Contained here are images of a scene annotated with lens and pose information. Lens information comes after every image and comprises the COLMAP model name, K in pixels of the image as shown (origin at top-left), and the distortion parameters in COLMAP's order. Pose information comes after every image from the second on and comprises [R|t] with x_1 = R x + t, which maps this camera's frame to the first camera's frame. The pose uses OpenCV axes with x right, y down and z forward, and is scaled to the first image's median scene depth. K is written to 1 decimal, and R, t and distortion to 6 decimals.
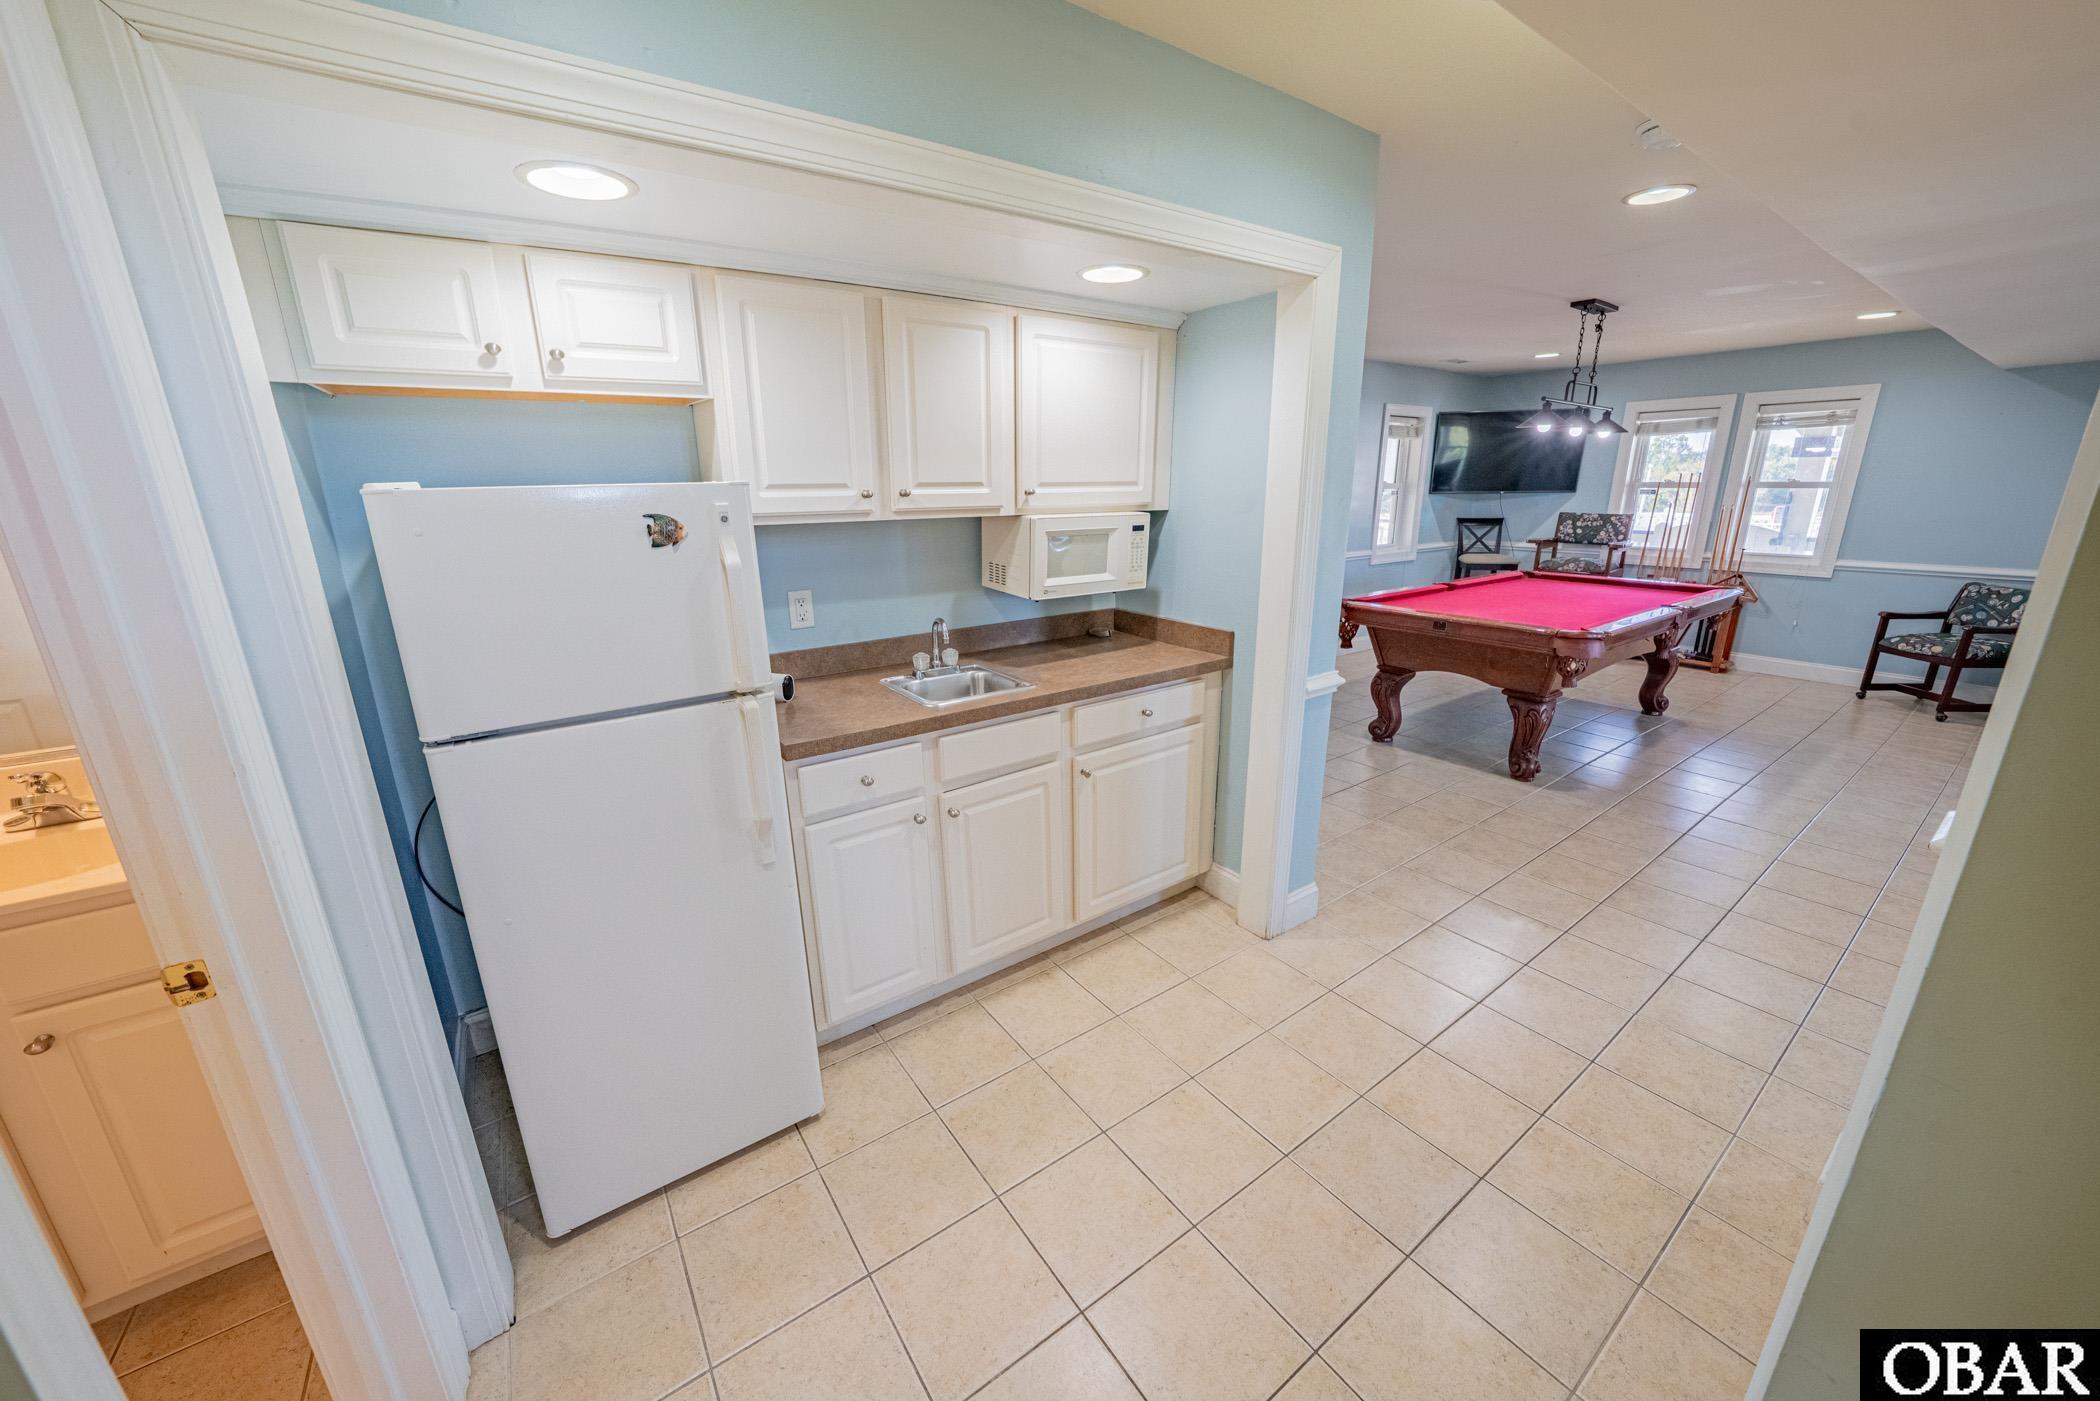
lens RADIAL K [[760.6, 0, 1041.5], [0, 760.6, 691.1], [0, 0, 1]] dist [-0.031541, 0.008094]
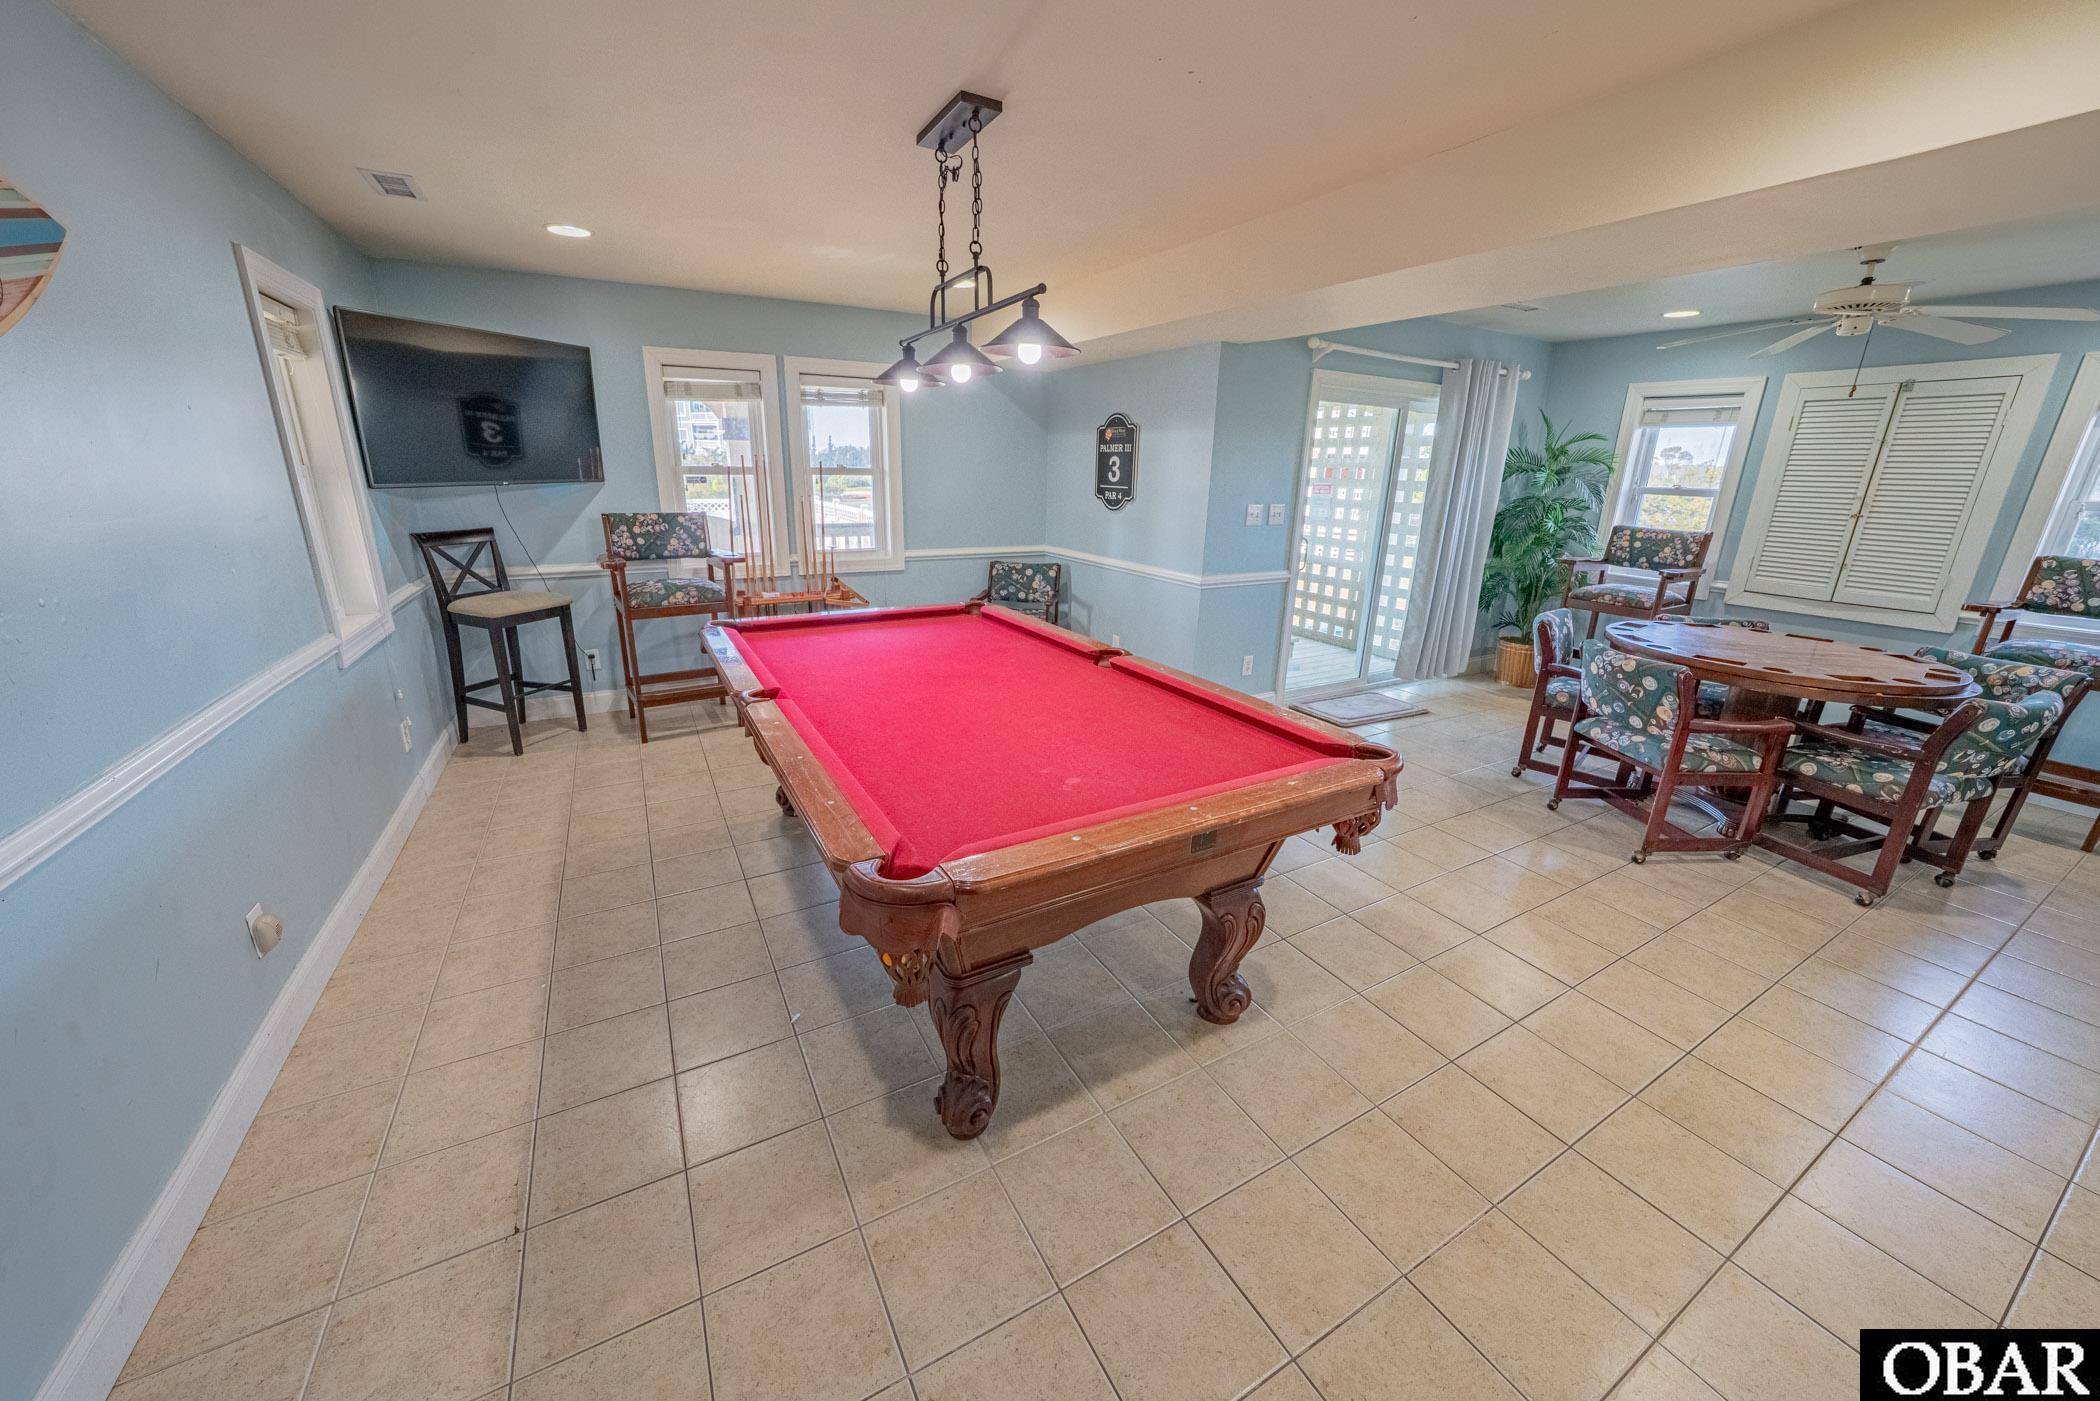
lens RADIAL K [[742.8, 0, 1035.6], [0, 742.8, 697.9], [0, 0, 1]] dist [-0.014765, 0.000257]
pose [[0.112485, -0.282108, 0.952766, 0.108133], [0.243869, 0.937363, 0.248756, -0.177424], [-0.963263, 0.204369, 0.174236, 0.638613]]
